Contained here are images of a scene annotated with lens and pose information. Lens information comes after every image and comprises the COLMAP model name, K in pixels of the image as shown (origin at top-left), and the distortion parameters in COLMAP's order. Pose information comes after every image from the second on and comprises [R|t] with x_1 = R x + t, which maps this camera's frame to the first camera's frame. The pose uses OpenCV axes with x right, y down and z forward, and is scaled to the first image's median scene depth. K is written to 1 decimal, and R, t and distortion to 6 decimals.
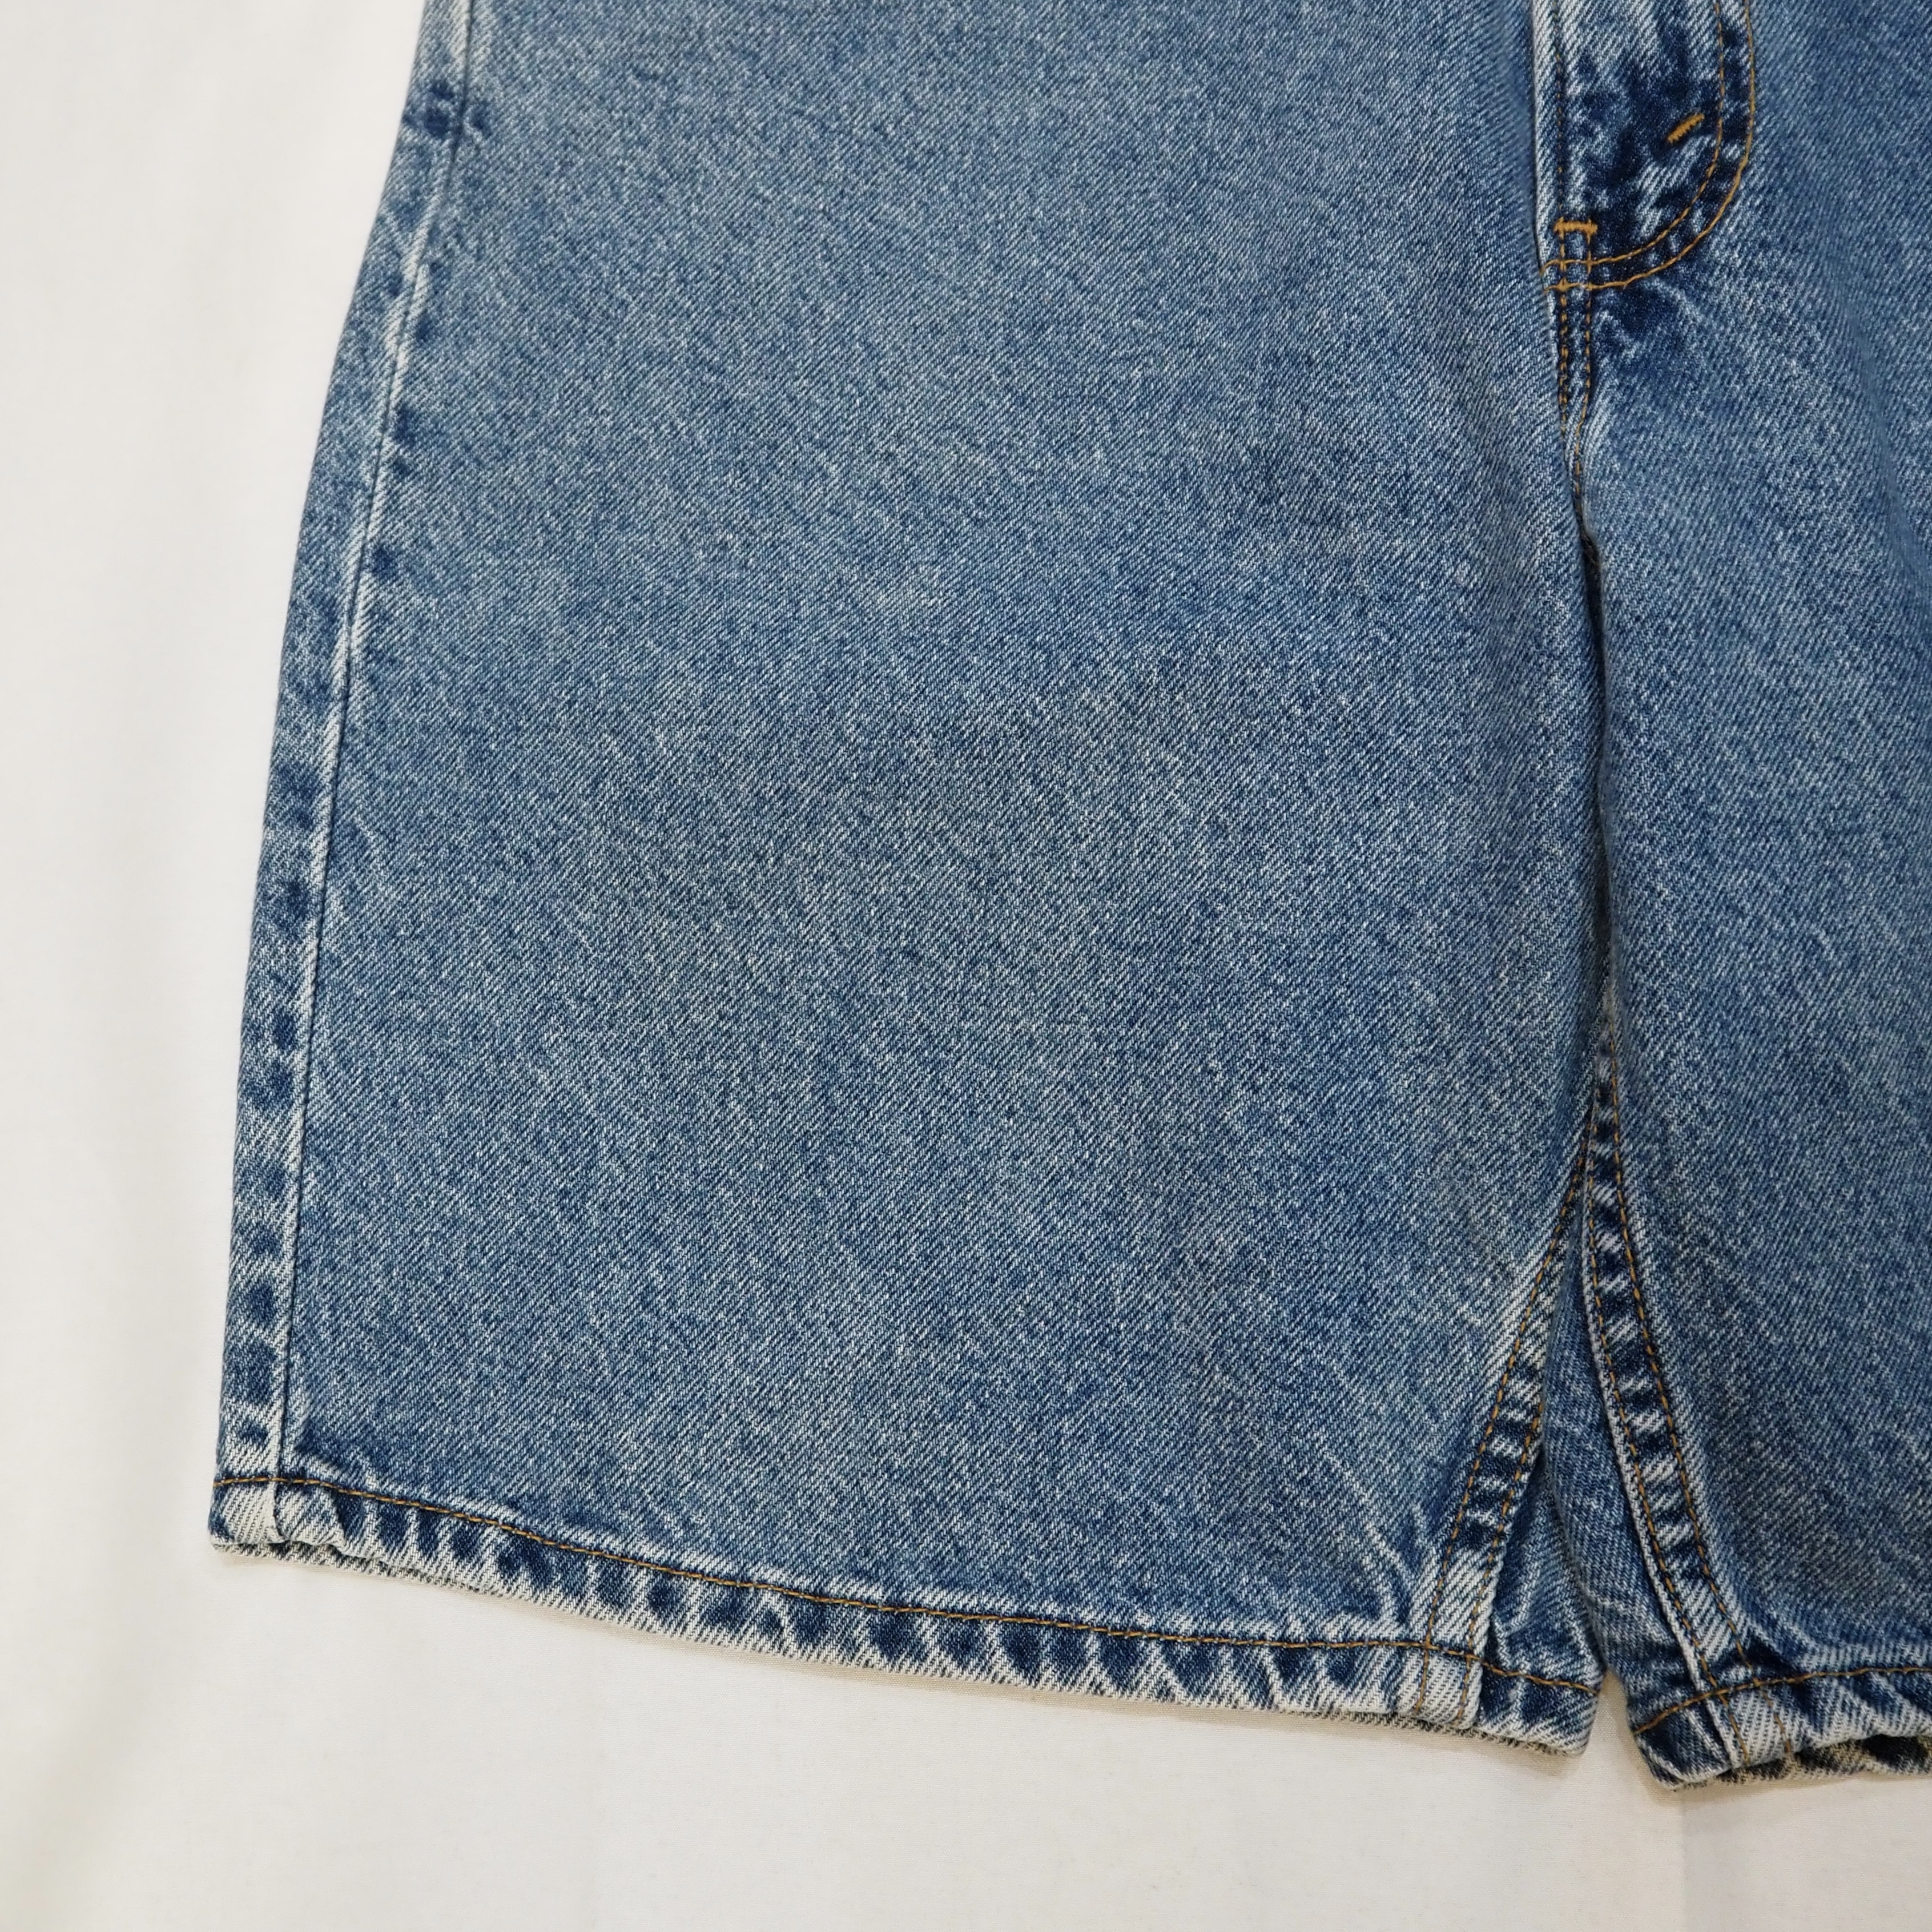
lens RADIAL K [[1791.6, 0, 951.5], [0, 1791.6, 919.2], [0, 0, 1]] dist [-0.011195, 0.010397]
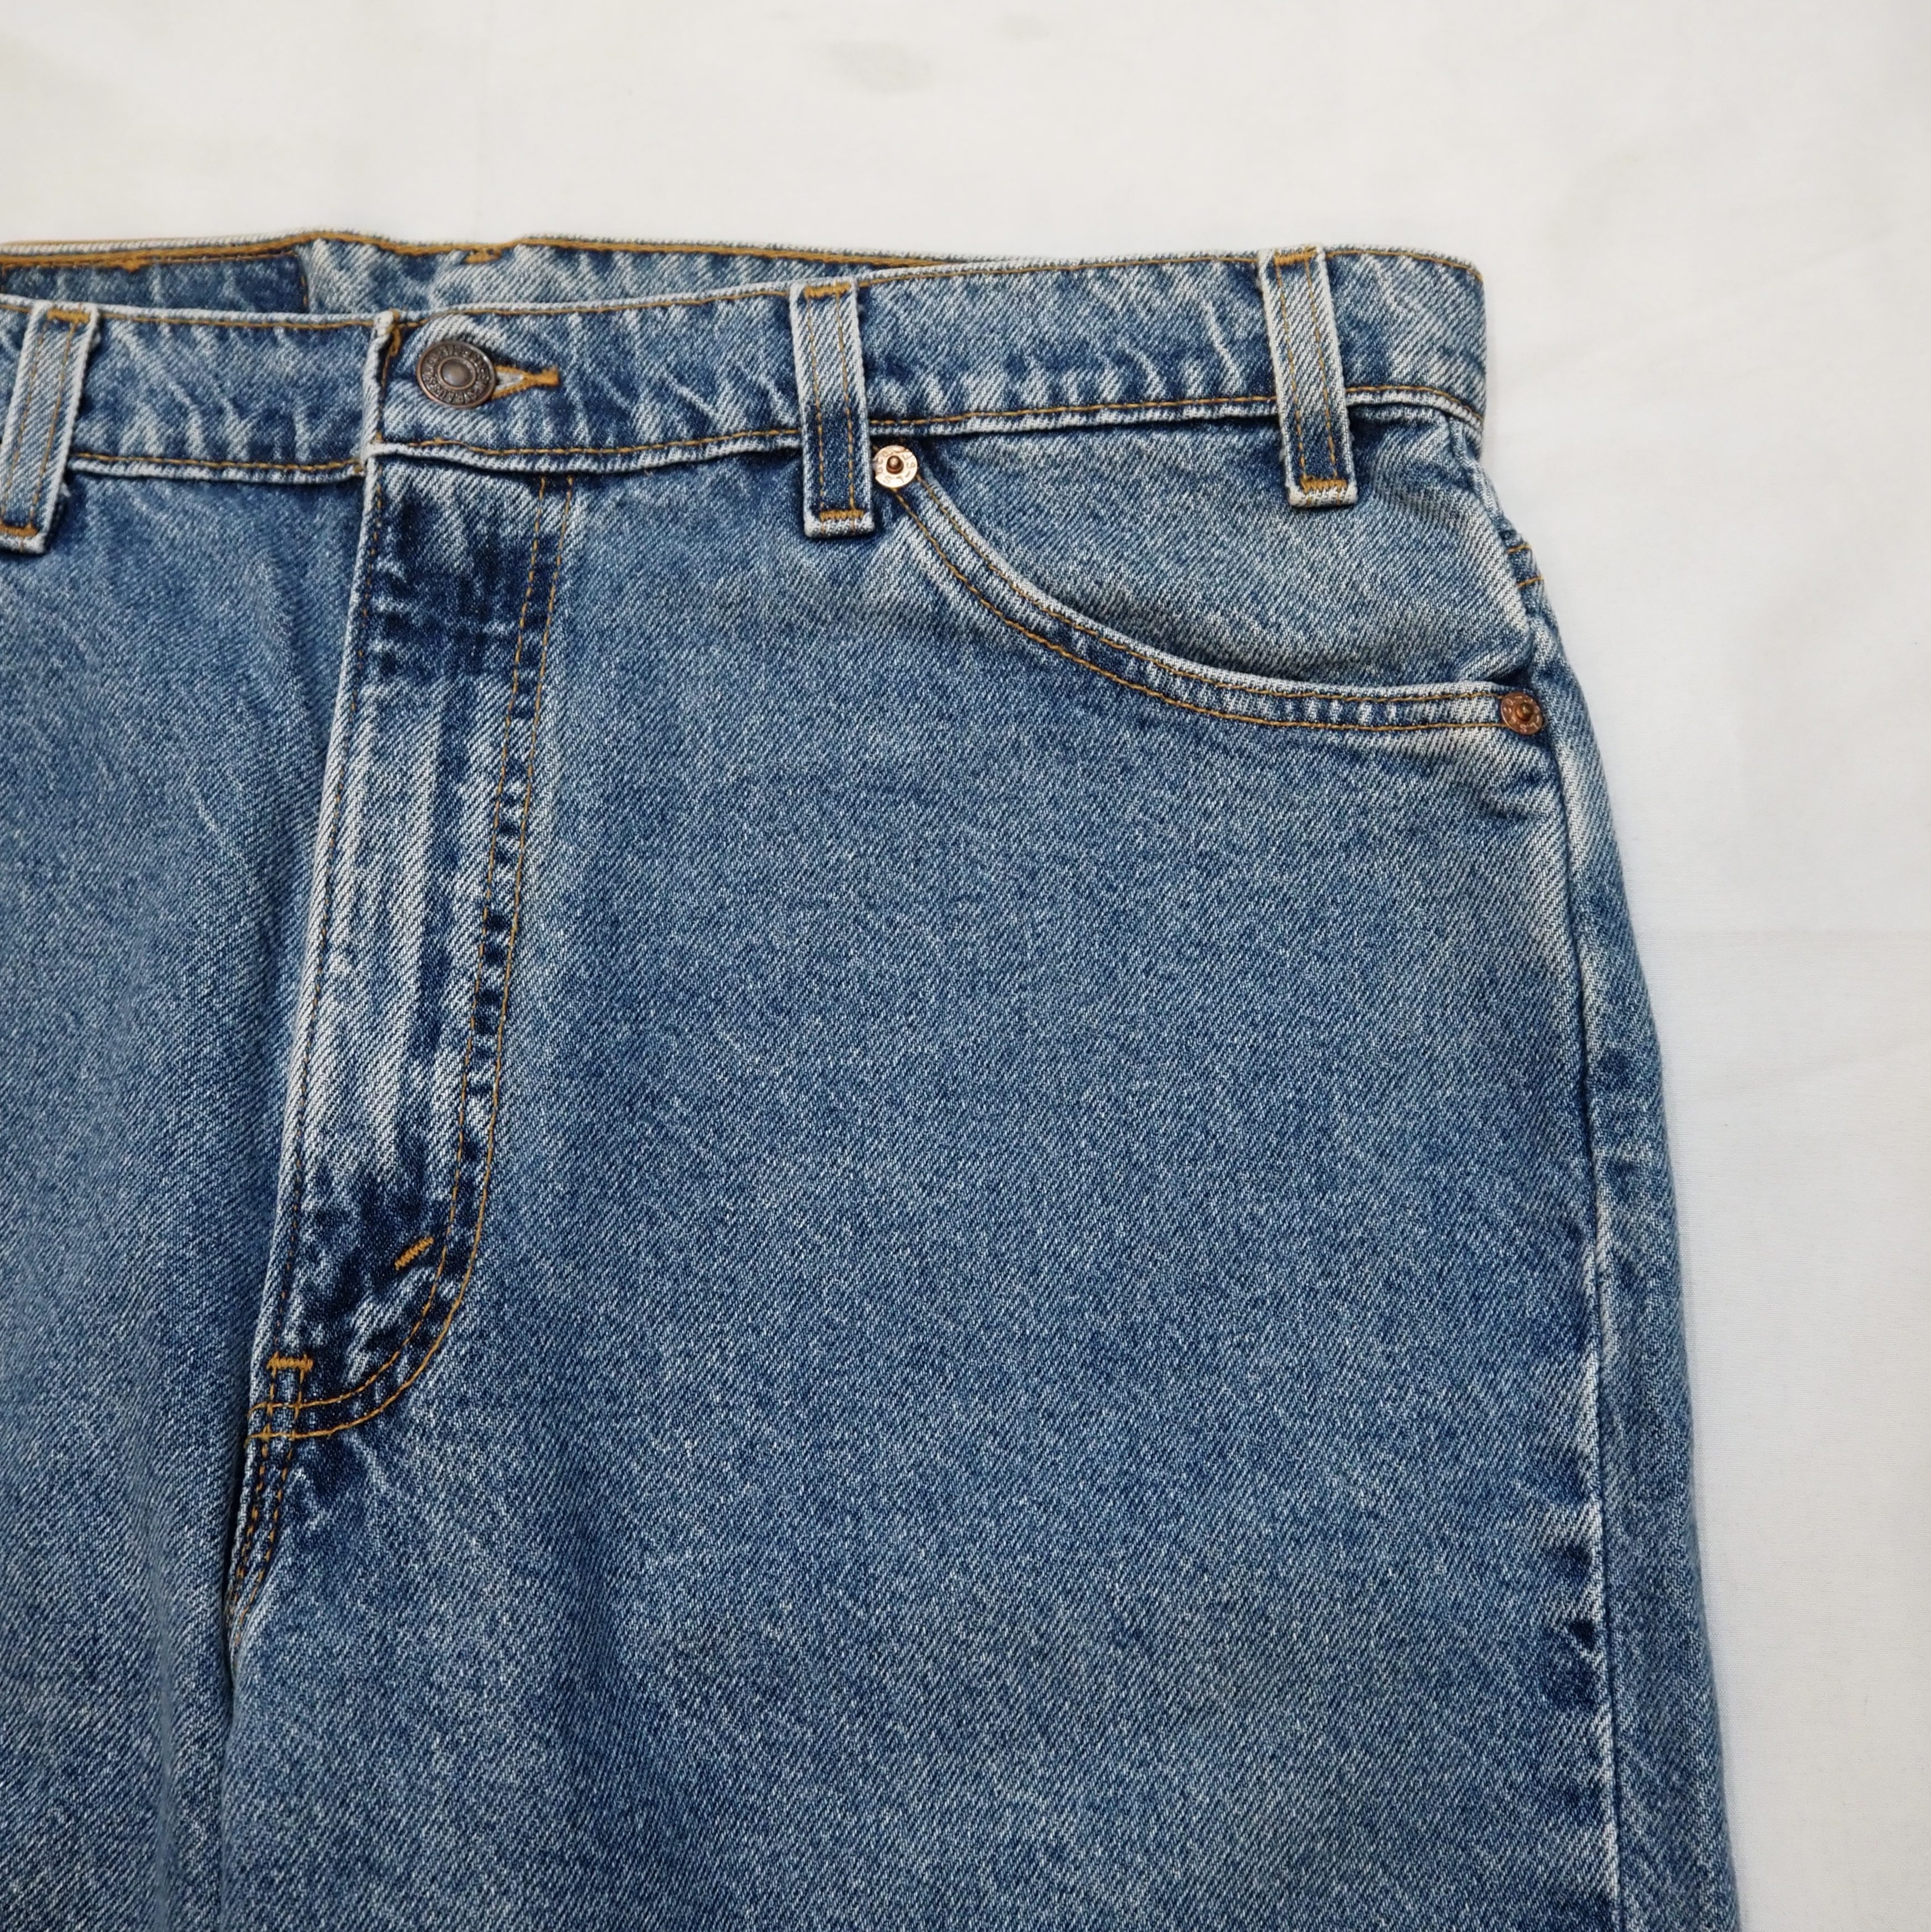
lens RADIAL K [[1731.5, 0, 1023.7], [0, 1731.5, 969.9], [0, 0, 1]] dist [-0.012078, 0.007534]
pose [[0.998846, -0.001894, 0.047981, 0.702861], [0.003000, 0.999731, -0.022979, -0.579790], [-0.047925, 0.023096, 0.998584, 0.053254]]
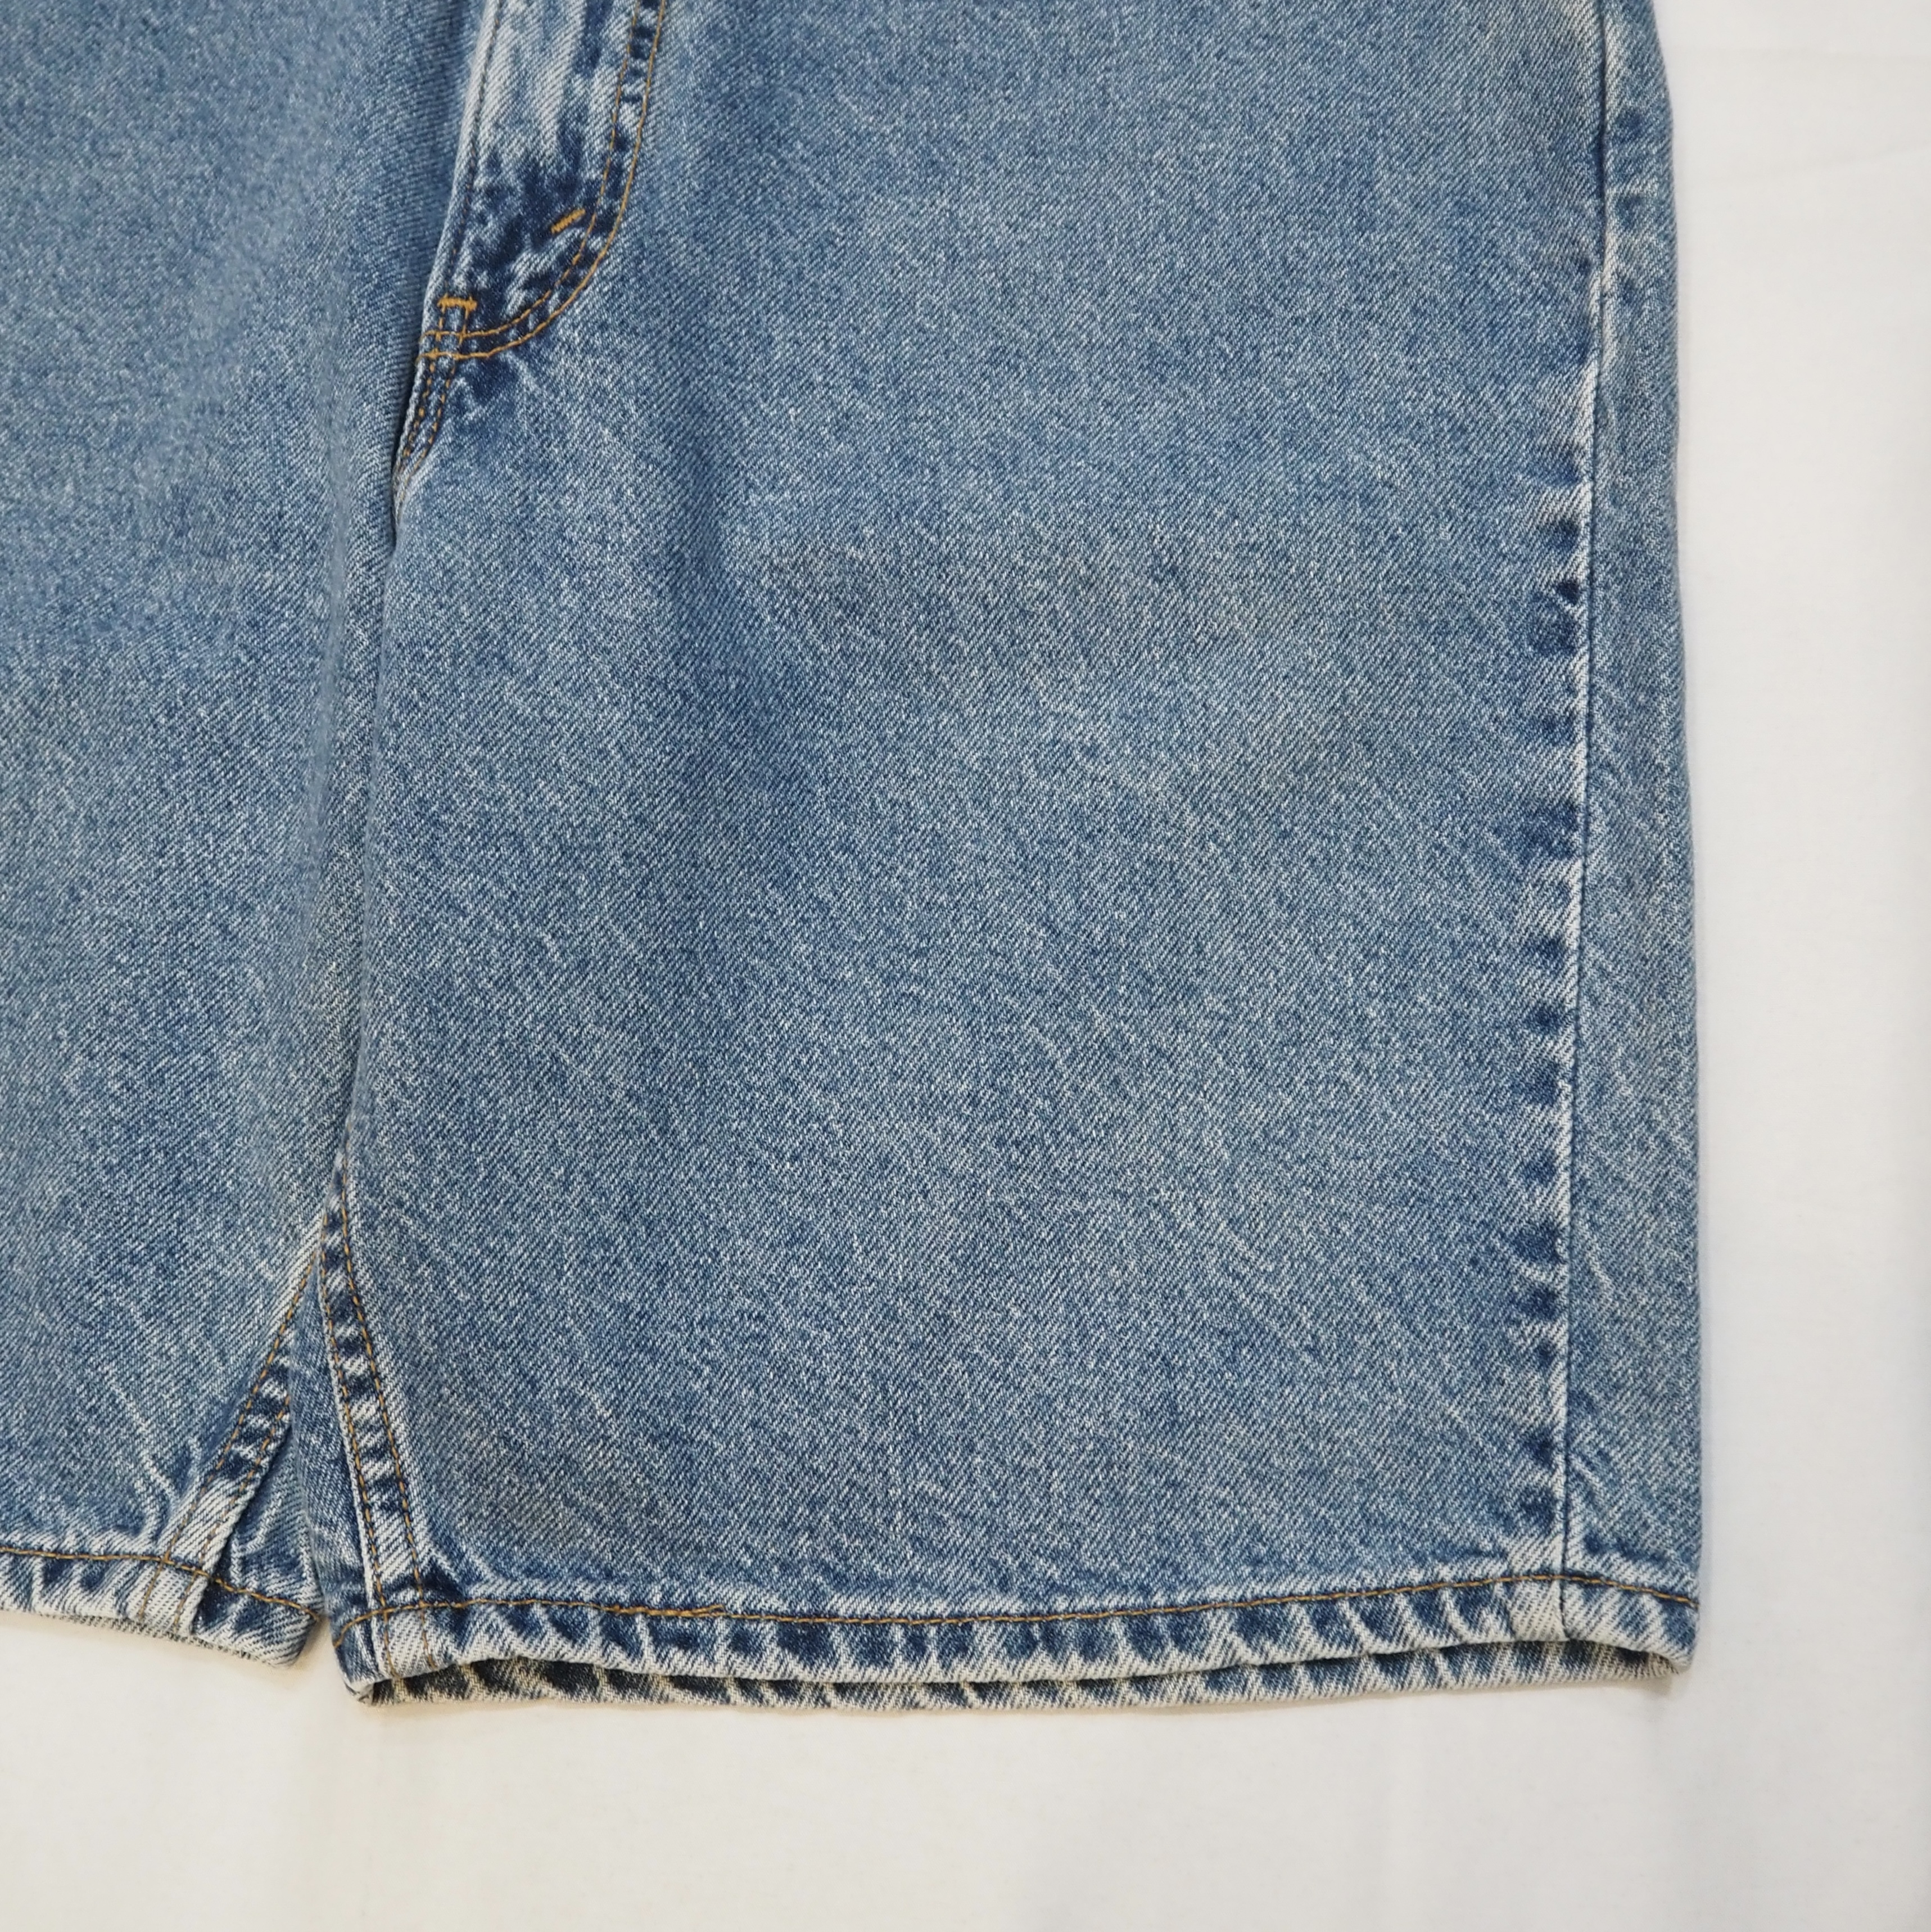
lens RADIAL K [[1767.7, 0, 1037.7], [0, 1767.7, 1037.8], [0, 0, 1]] dist [-0.012755, 0.011279]
pose [[0.998265, 0.058773, 0.003572, 0.737896], [-0.058713, 0.998160, -0.015156, 0.064705], [-0.004457, 0.014920, 0.999879, -0.091565]]
